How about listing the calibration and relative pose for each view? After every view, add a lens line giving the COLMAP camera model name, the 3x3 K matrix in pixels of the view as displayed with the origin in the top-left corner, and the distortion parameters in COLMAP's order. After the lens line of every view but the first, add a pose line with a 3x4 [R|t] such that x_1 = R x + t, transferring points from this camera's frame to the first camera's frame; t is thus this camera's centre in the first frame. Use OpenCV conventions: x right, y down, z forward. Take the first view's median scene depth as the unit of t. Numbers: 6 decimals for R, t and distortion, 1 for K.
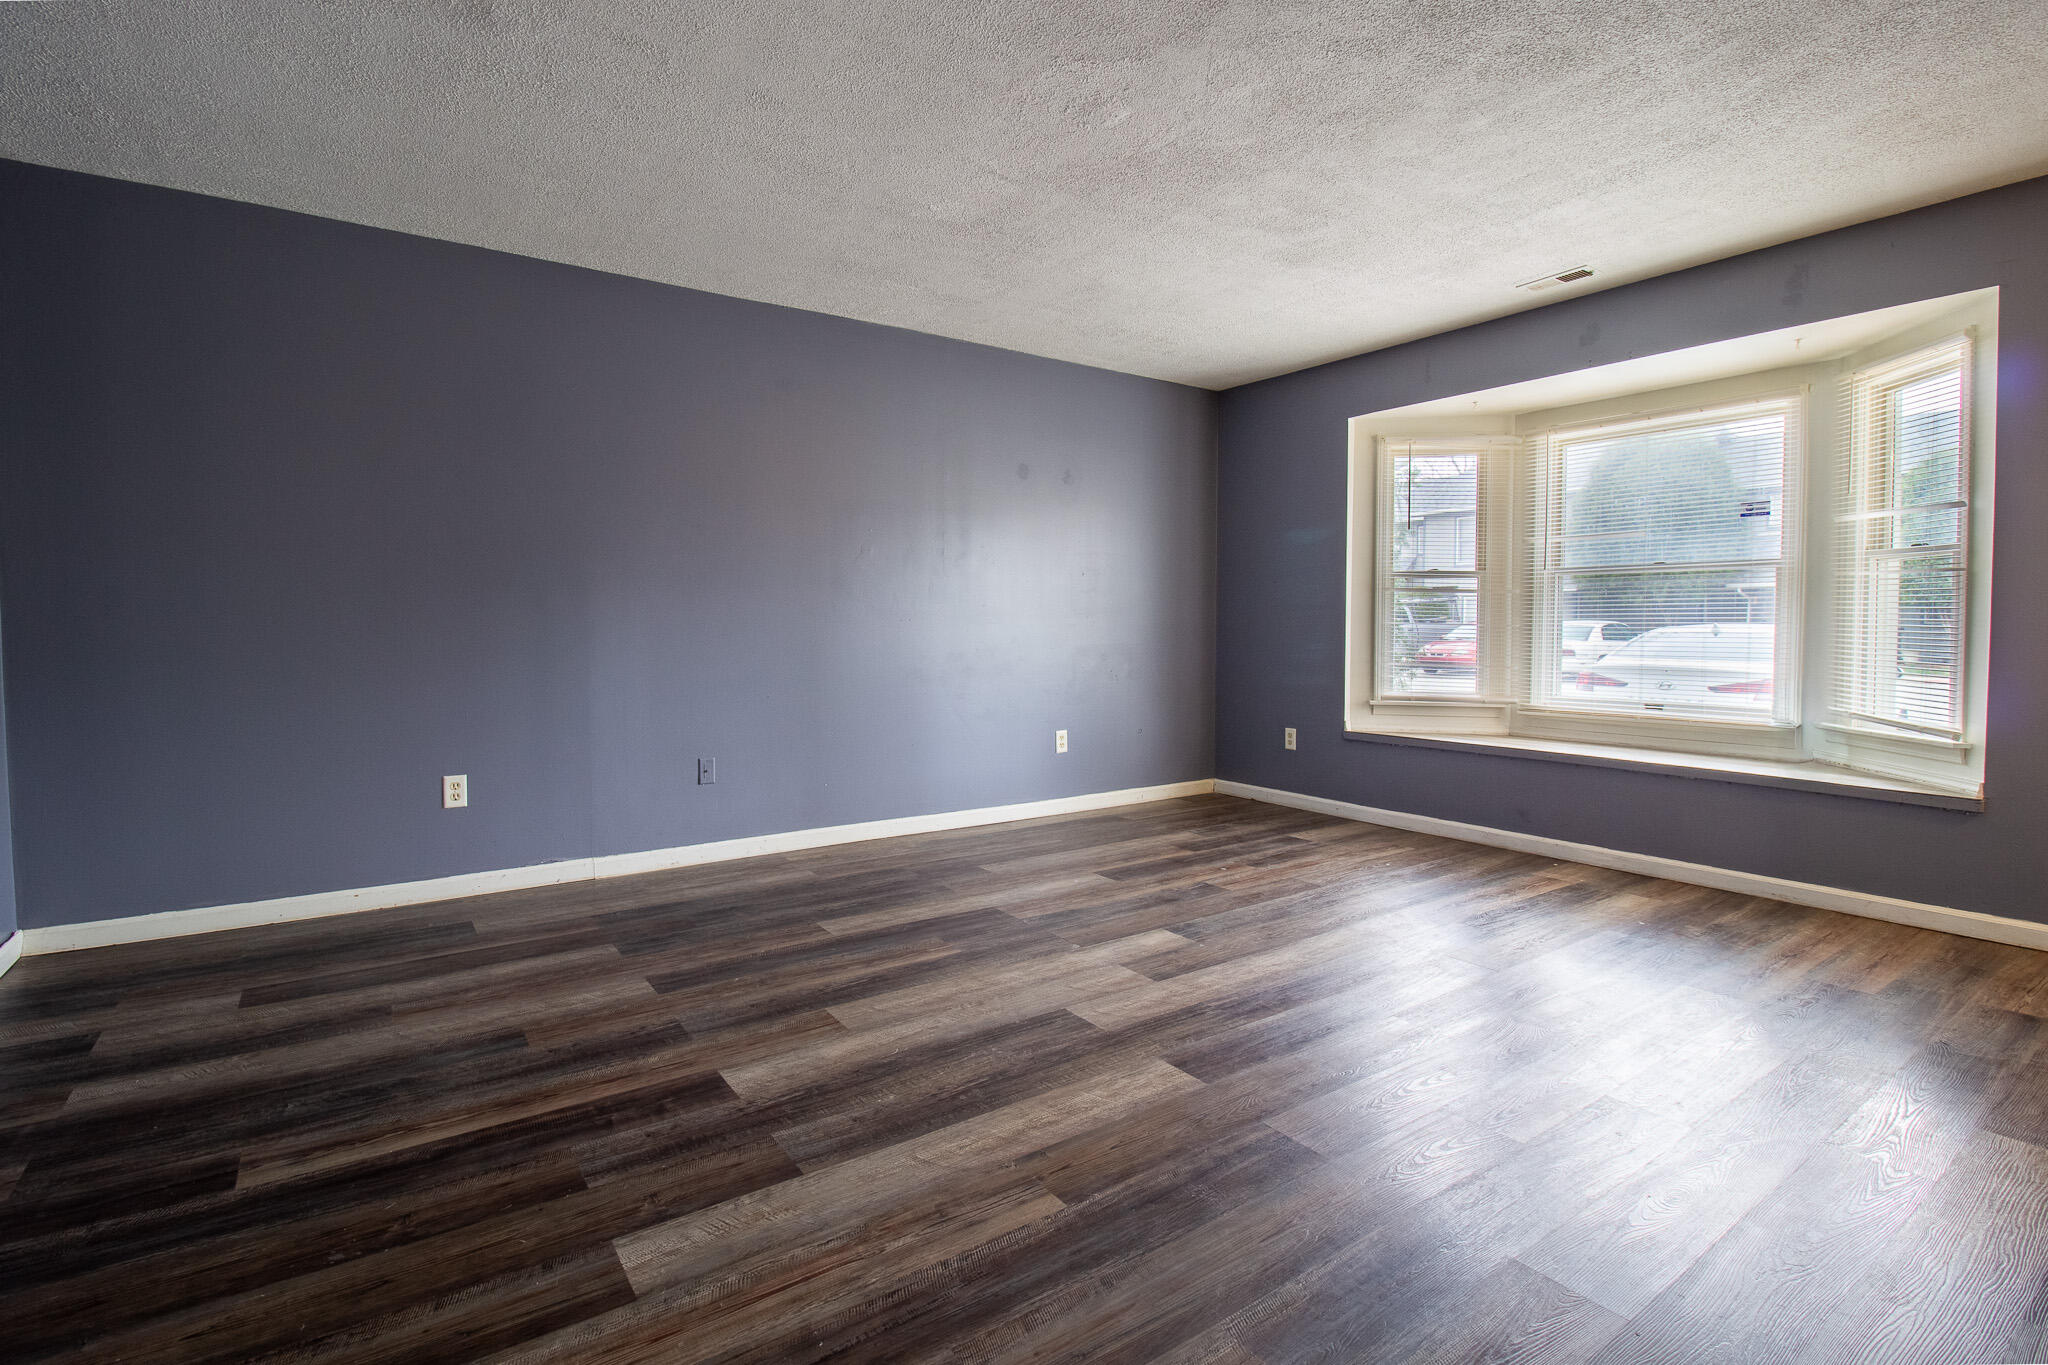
lens RADIAL K [[963.1, 0, 1049.8], [0, 963.1, 654.5], [0, 0, 1]] dist [0.010891, -0.018883]
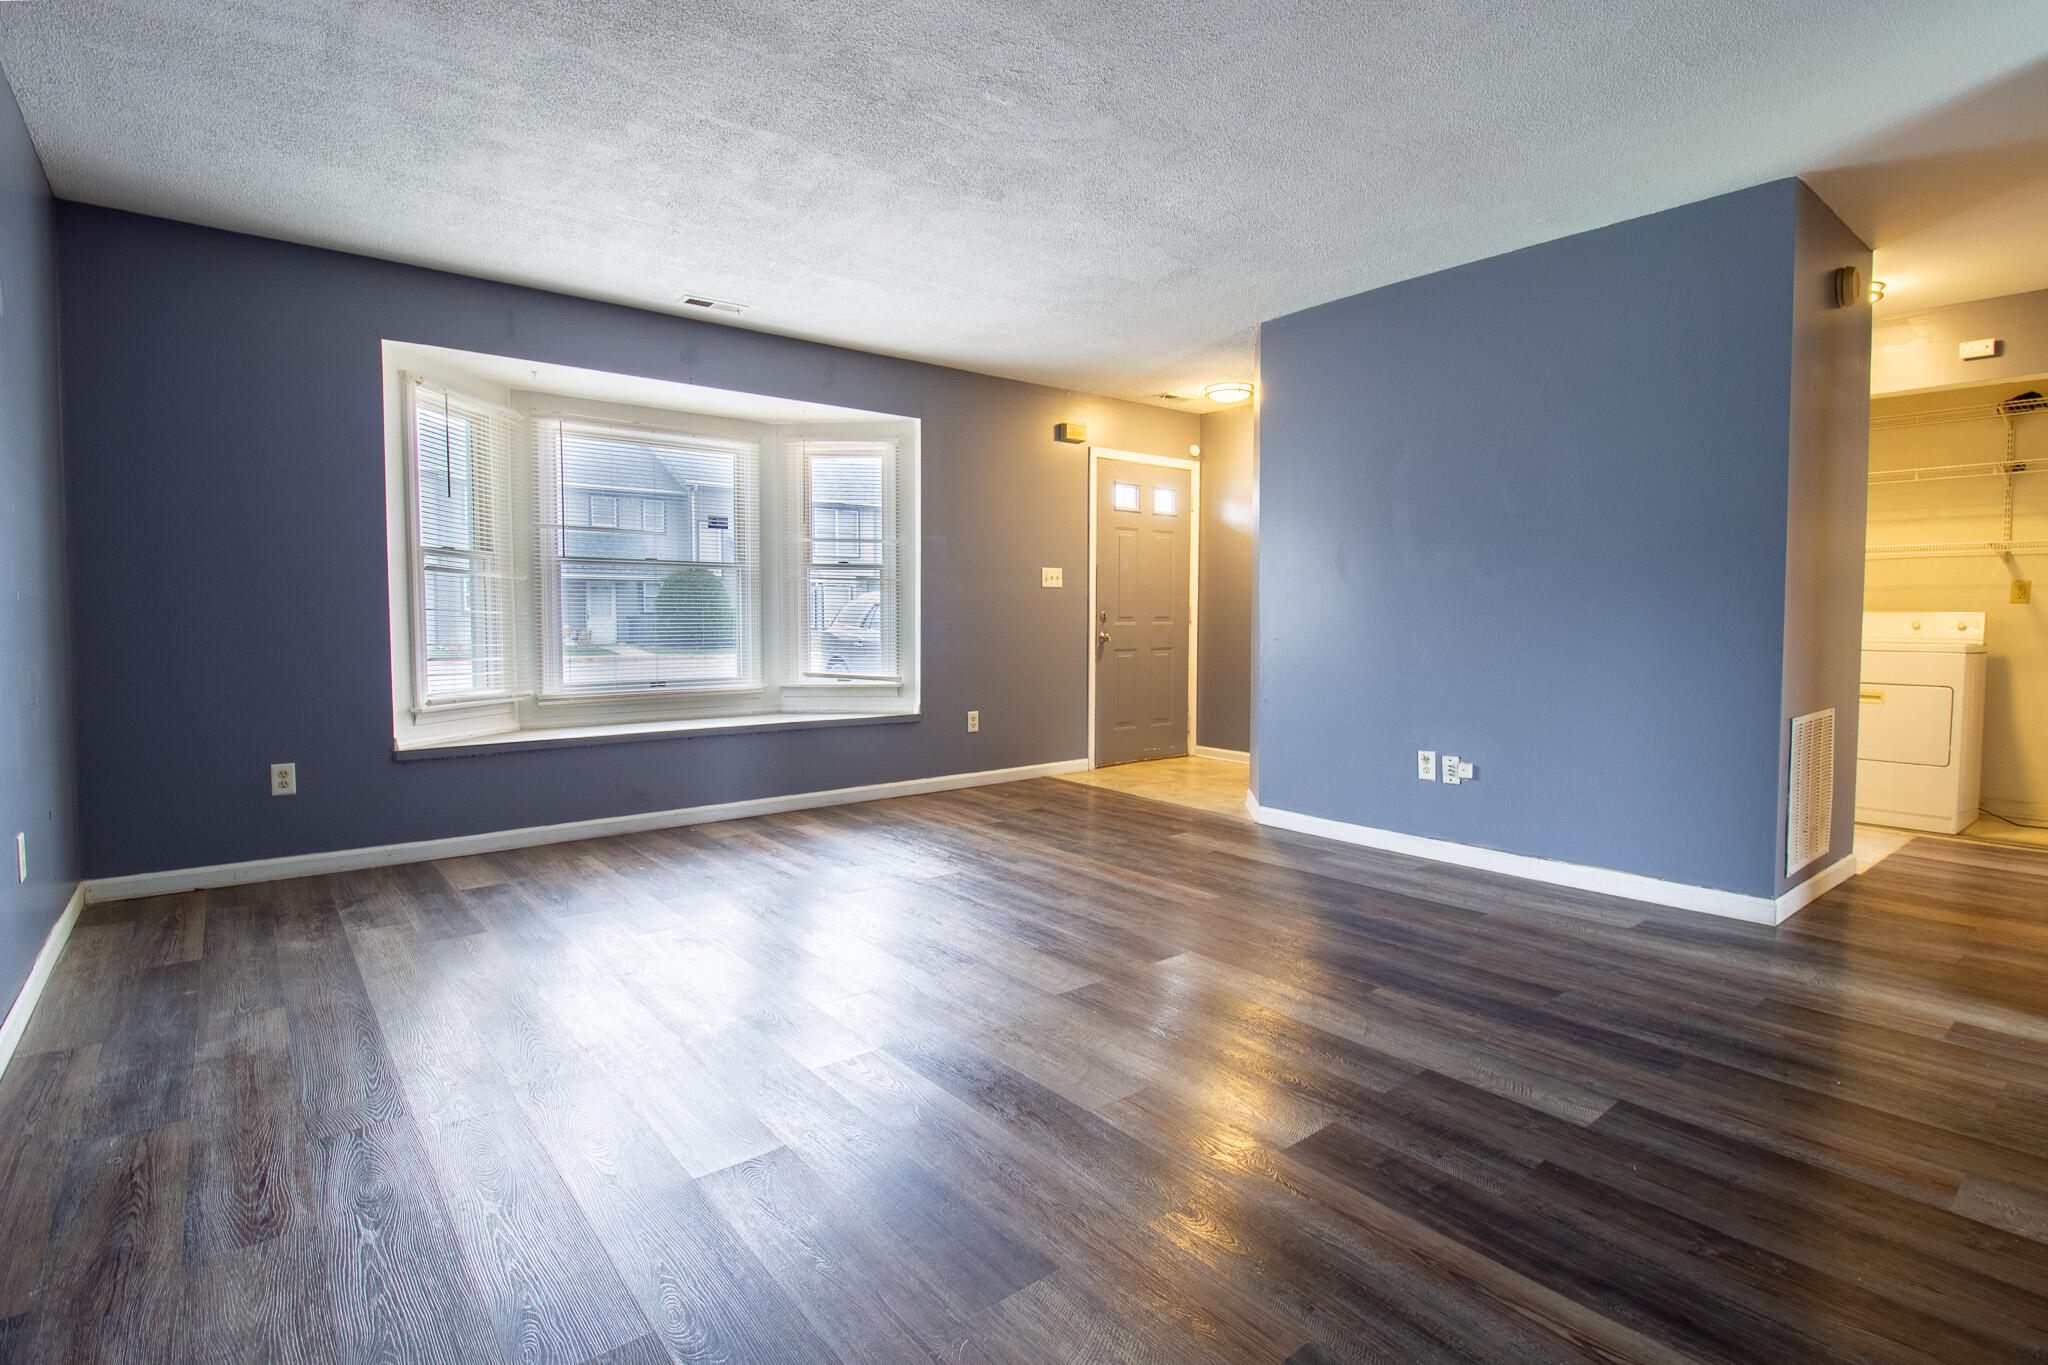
lens RADIAL K [[977.7, 0, 1041.8], [0, 977.7, 656.6], [0, 0, 1]] dist [0.001432, -0.013042]
pose [[-0.056169, -0.043438, 0.997476, -0.734481], [0.028039, 0.998590, 0.045065, -0.023872], [-0.998027, 0.030500, -0.054872, 0.789899]]
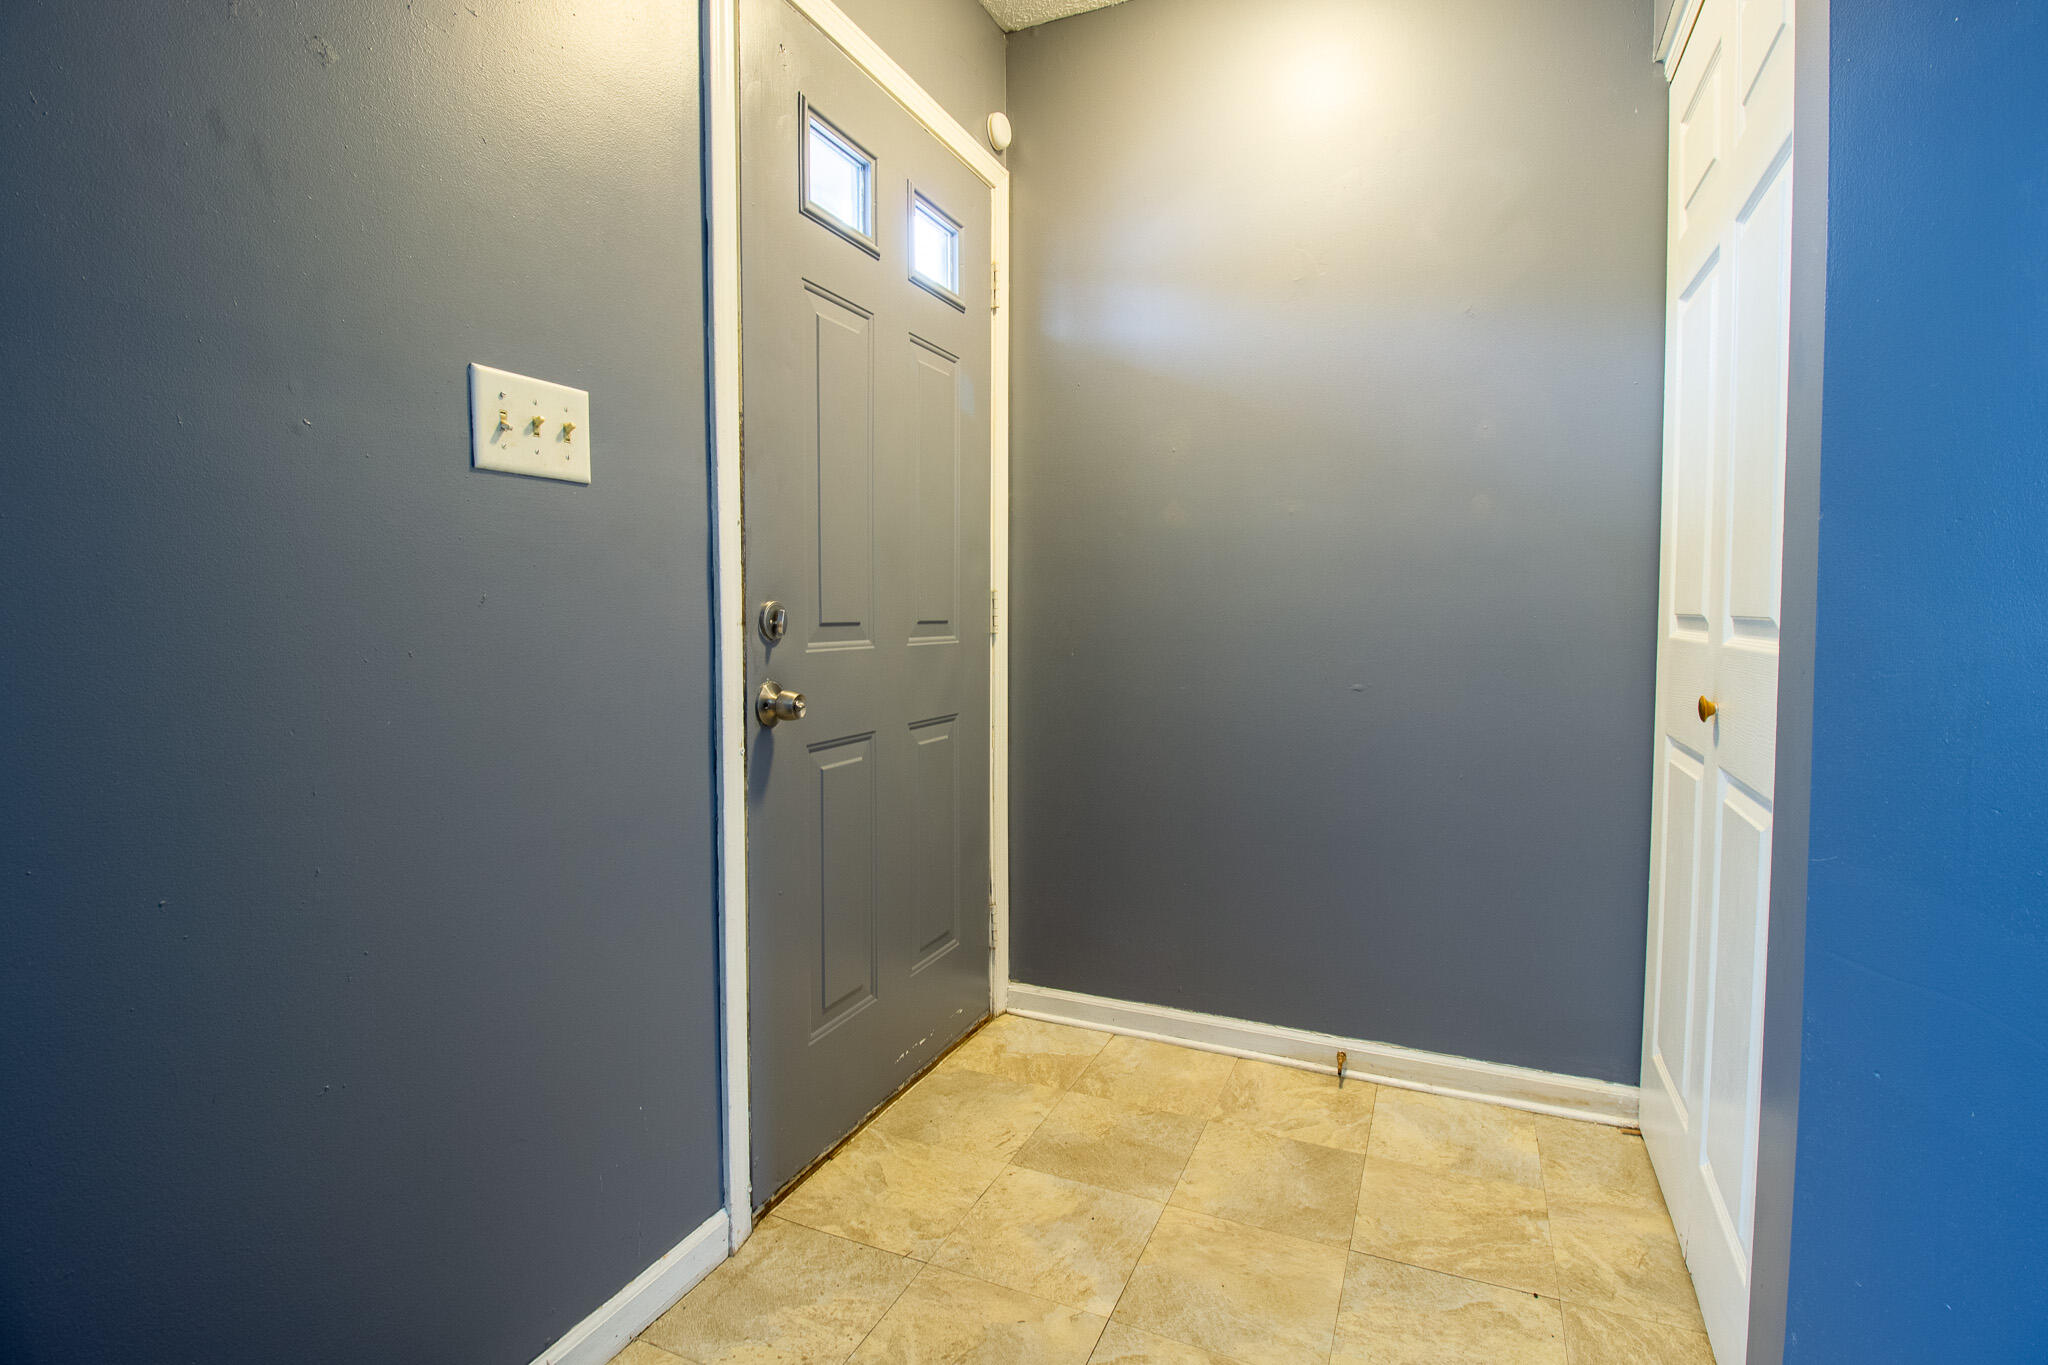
lens RADIAL K [[965.6, 0, 1030.4], [0, 965.6, 665.5], [0, 0, 1]] dist [0.000039, -0.000141]
pose [[-0.504971, -0.044744, 0.861976, 0.658959], [0.028013, 0.997280, 0.068178, -0.019925], [-0.862682, 0.058574, -0.502344, 0.694668]]
